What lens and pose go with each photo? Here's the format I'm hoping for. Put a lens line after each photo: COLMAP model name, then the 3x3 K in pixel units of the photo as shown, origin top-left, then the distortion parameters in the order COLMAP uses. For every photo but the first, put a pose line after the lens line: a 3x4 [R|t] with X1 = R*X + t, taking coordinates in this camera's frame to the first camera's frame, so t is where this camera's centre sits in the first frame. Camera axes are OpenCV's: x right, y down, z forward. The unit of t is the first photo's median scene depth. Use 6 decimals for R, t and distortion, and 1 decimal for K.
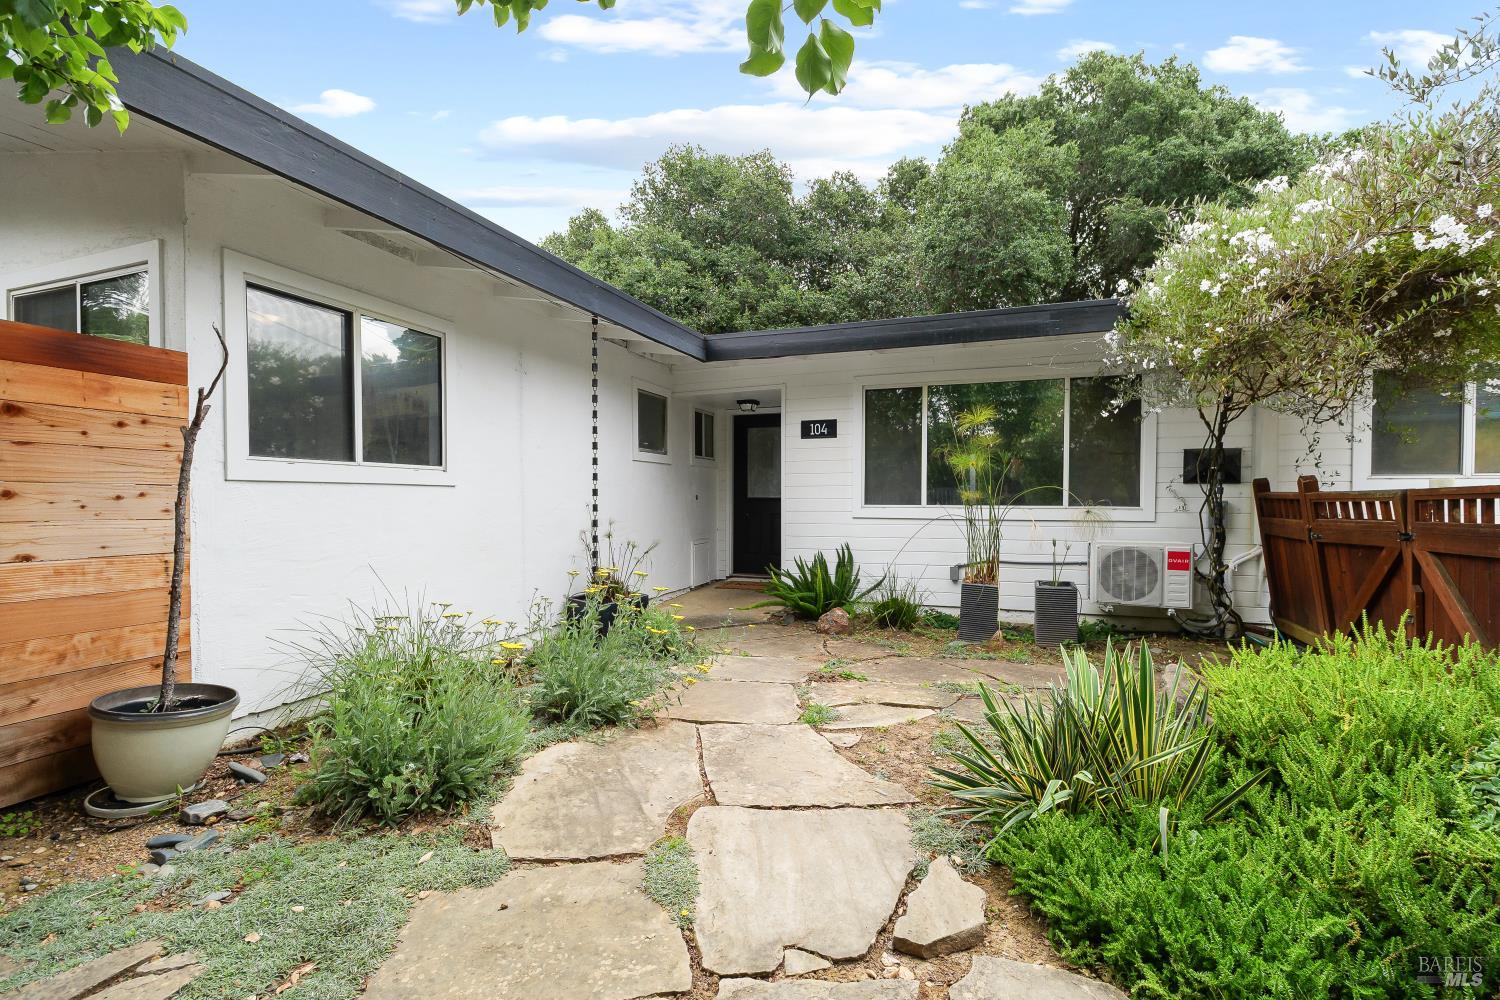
lens RADIAL K [[661.4, 0, 754.7], [0, 661.4, 511.0], [0, 0, 1]] dist [0.000214, -0.001591]
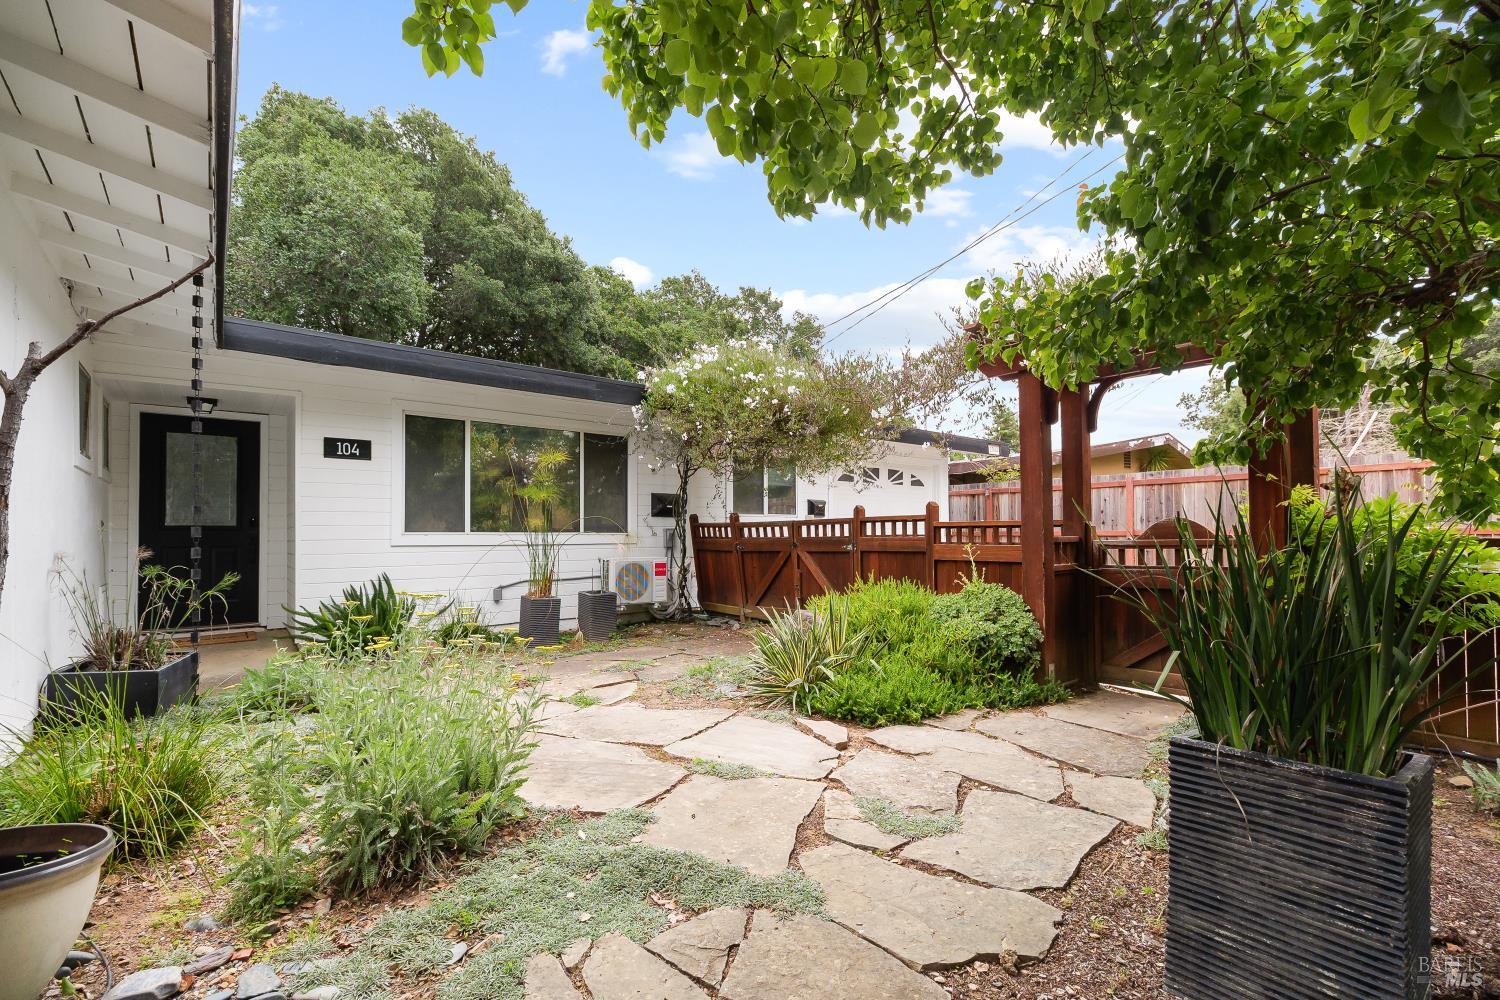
lens RADIAL K [[661.4, 0, 777.3], [0, 661.4, 518.2], [0, 0, 1]] dist [0.000214, -0.001591]
pose [[0.492481, 0.017888, 0.870139, -0.480488], [0.020601, 0.999269, -0.032203, 0.014652], [-0.870079, 0.033785, 0.491753, 0.056909]]
